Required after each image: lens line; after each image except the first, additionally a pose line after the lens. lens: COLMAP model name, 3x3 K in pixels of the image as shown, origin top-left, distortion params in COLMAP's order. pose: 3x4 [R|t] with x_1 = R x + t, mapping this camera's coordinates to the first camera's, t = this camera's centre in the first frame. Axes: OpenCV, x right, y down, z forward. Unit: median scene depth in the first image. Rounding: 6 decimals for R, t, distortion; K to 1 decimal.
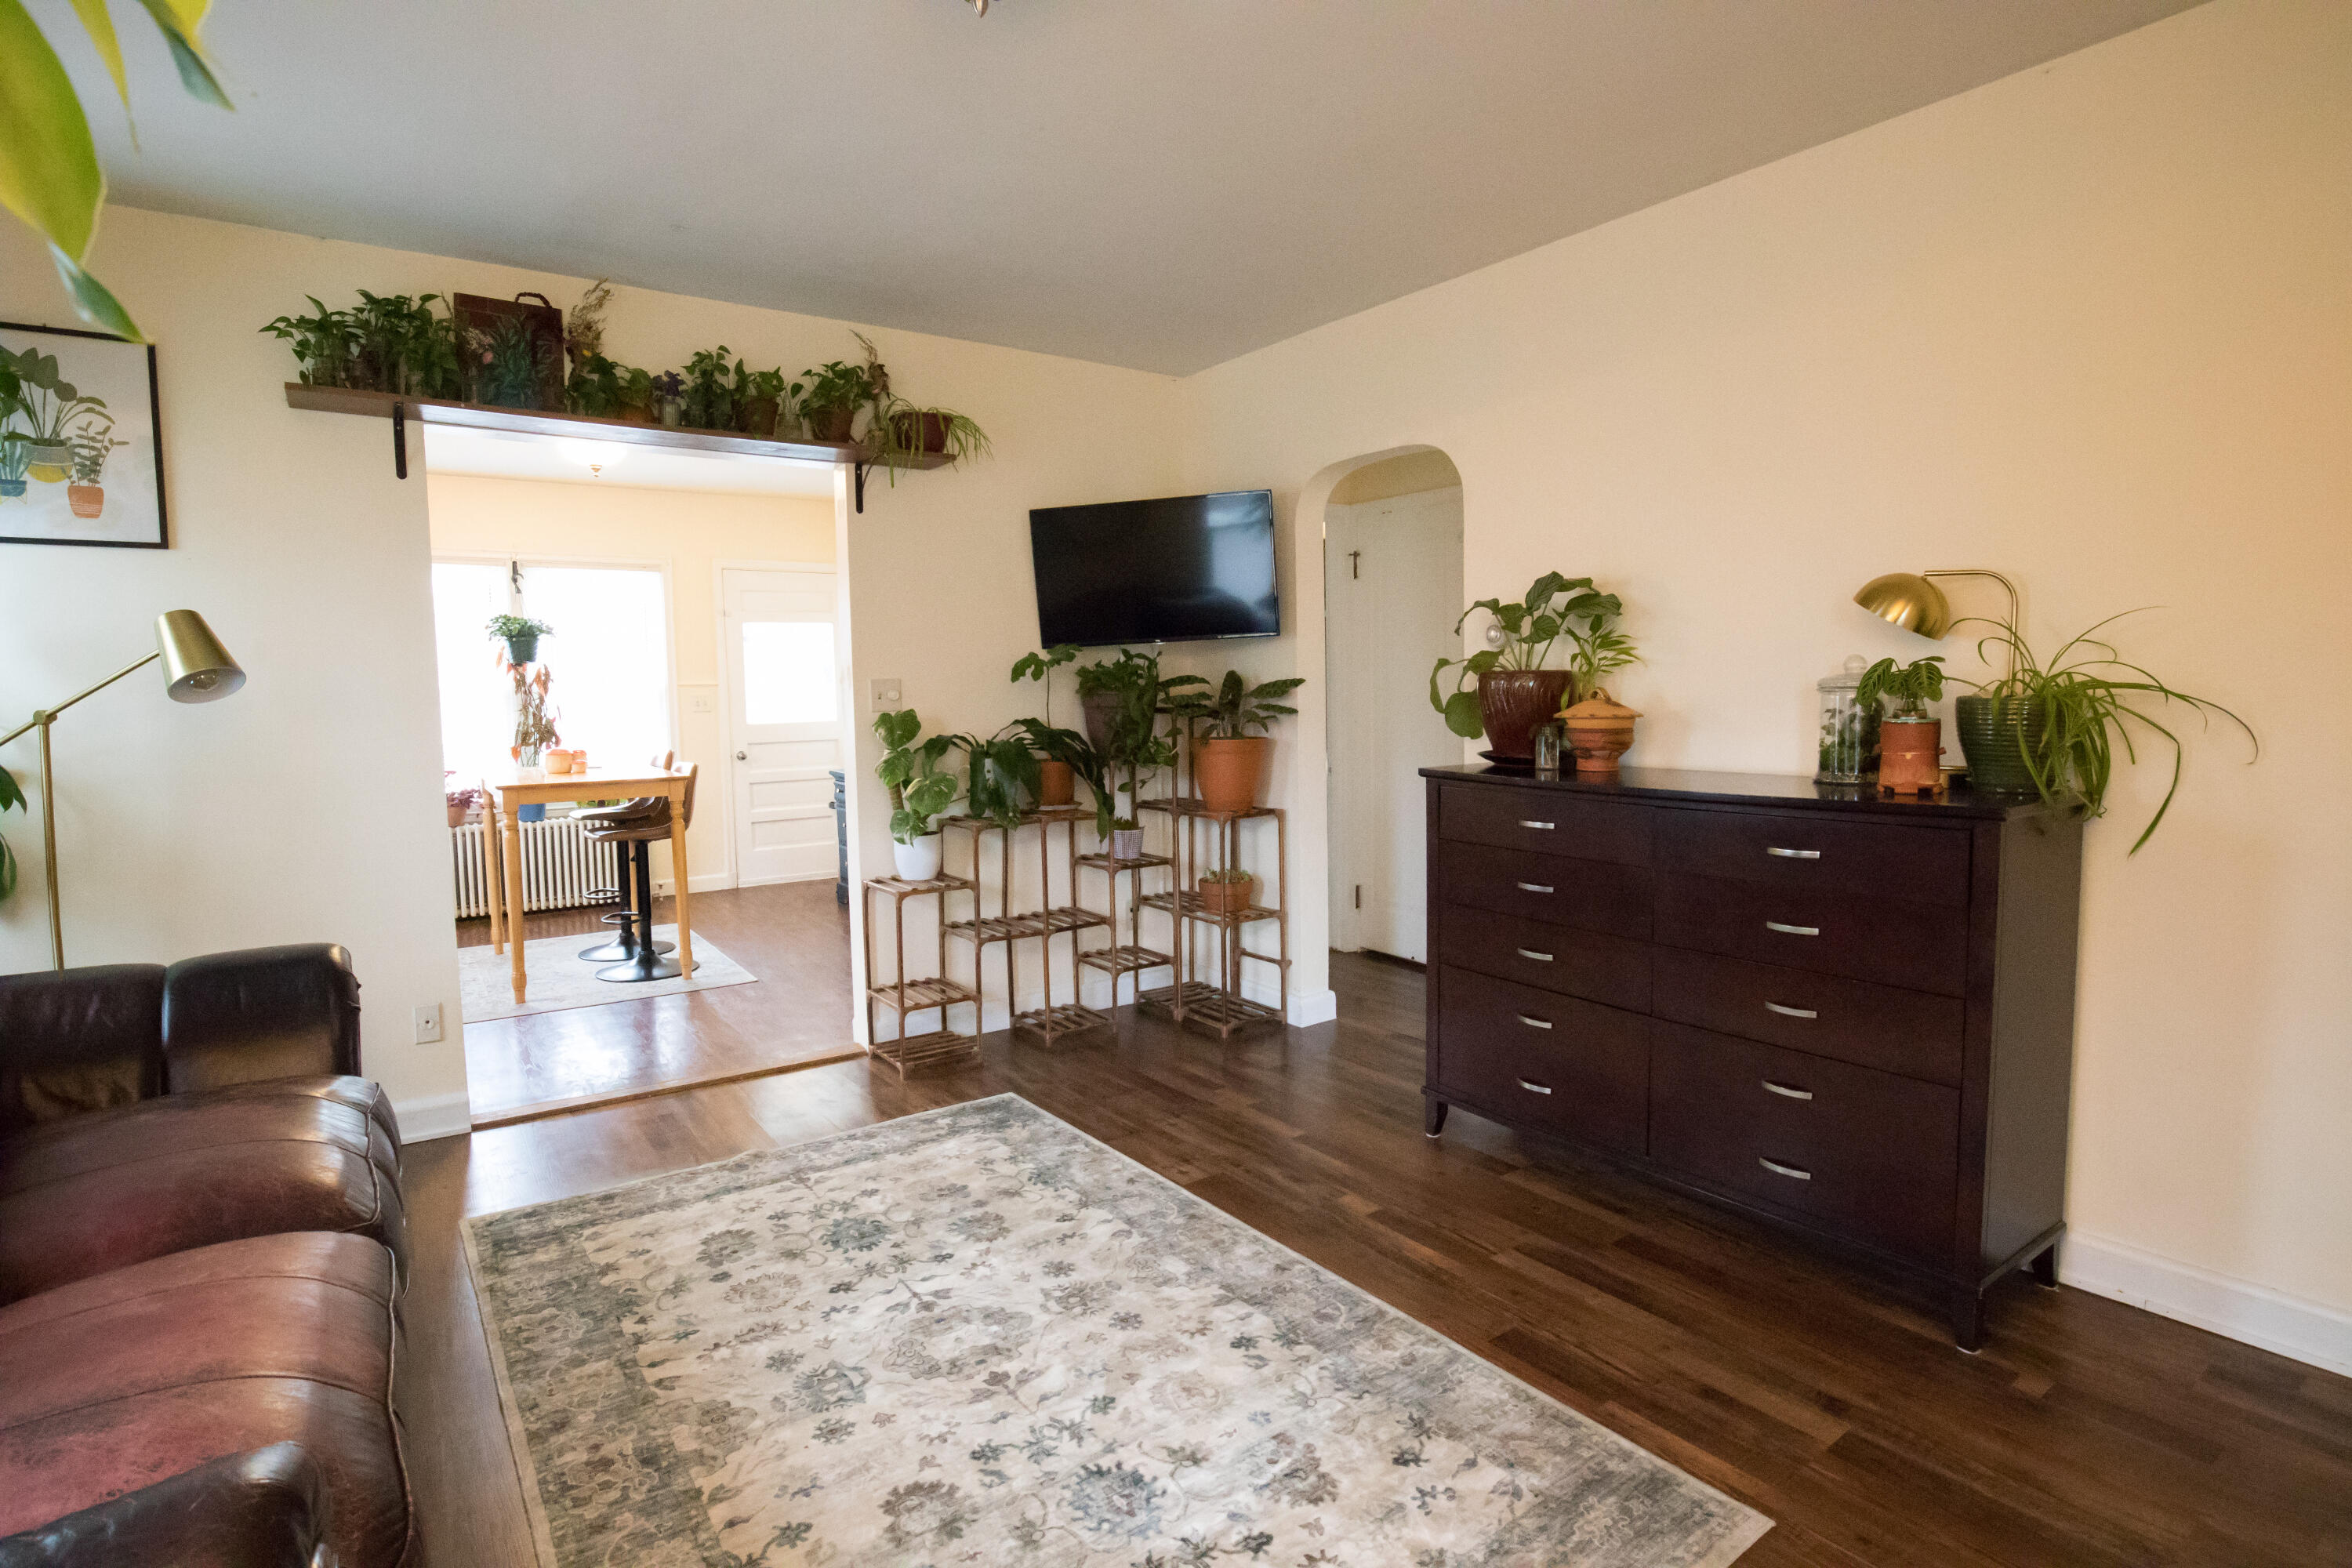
lens RADIAL K [[1188.8, 0, 1176.0], [0, 1188.8, 784.0], [0, 0, 1]] dist [-0.059435, 0.015767]
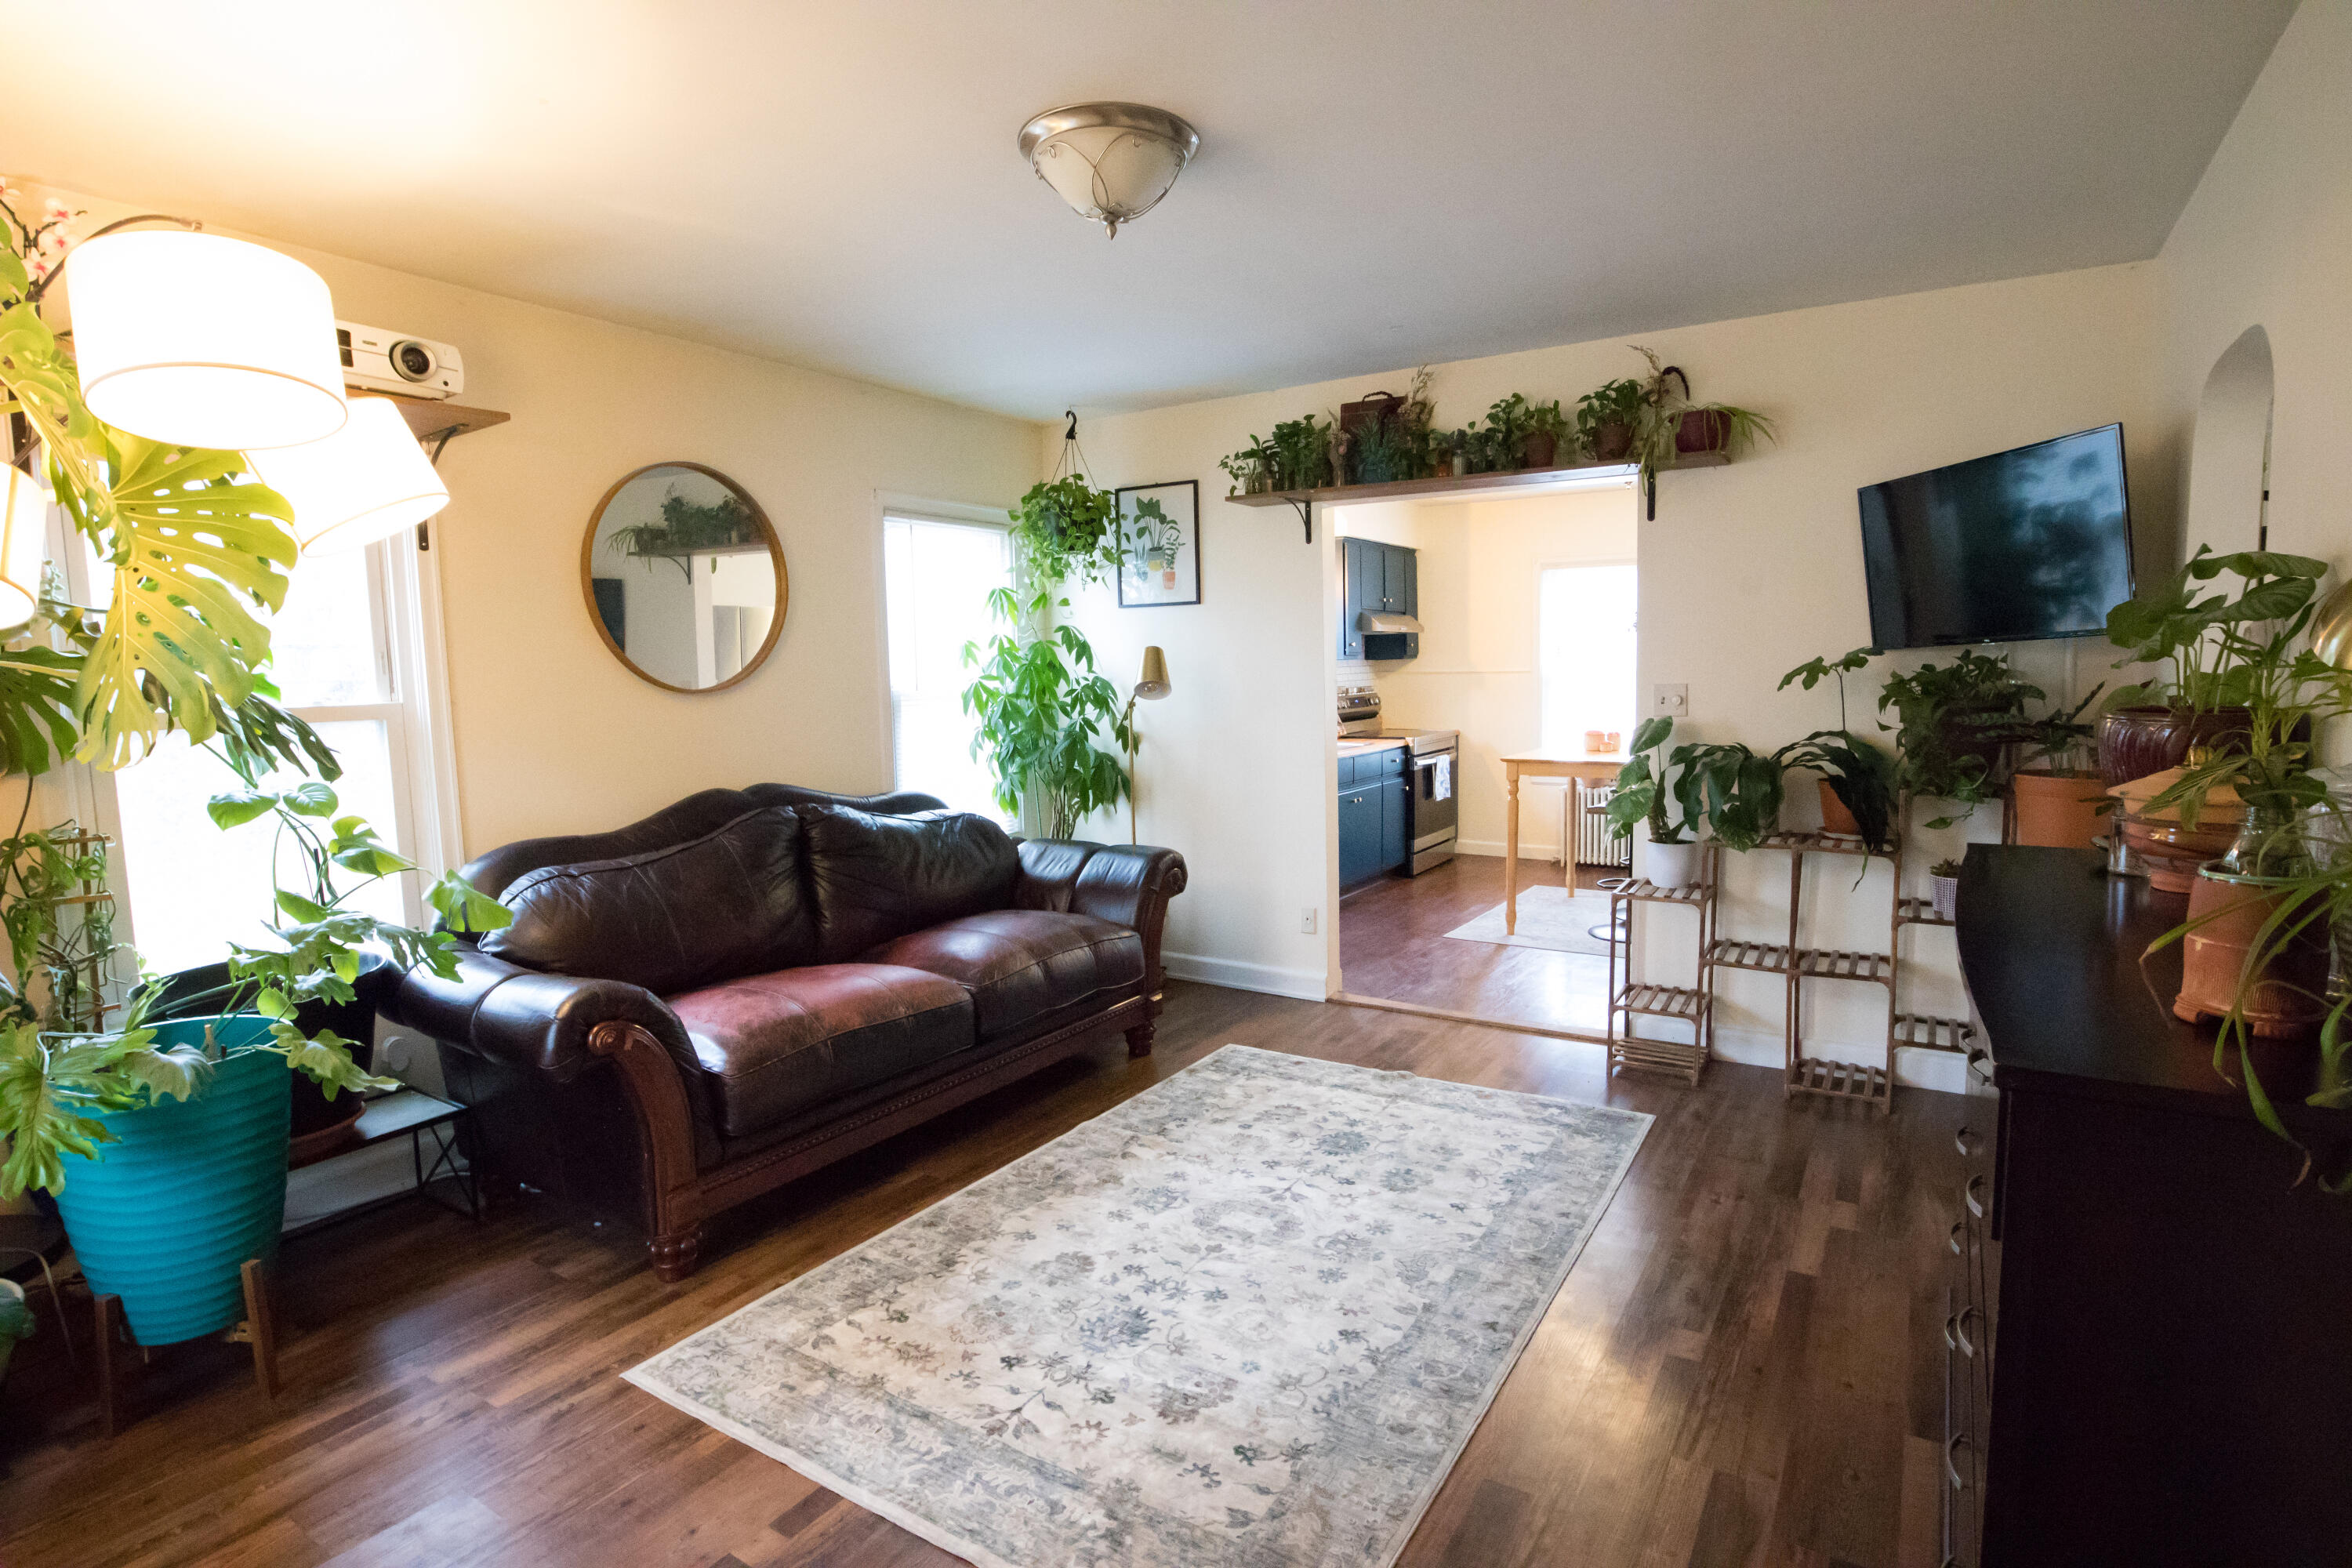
lens RADIAL K [[1188.8, 0, 1176.0], [0, 1188.8, 784.0], [0, 0, 1]] dist [-0.059435, 0.015767]
pose [[0.354523, 0.100414, -0.929640, 0.749586], [-0.057875, 0.994667, 0.085367, -0.090042], [0.933255, 0.023538, 0.358444, 0.351421]]
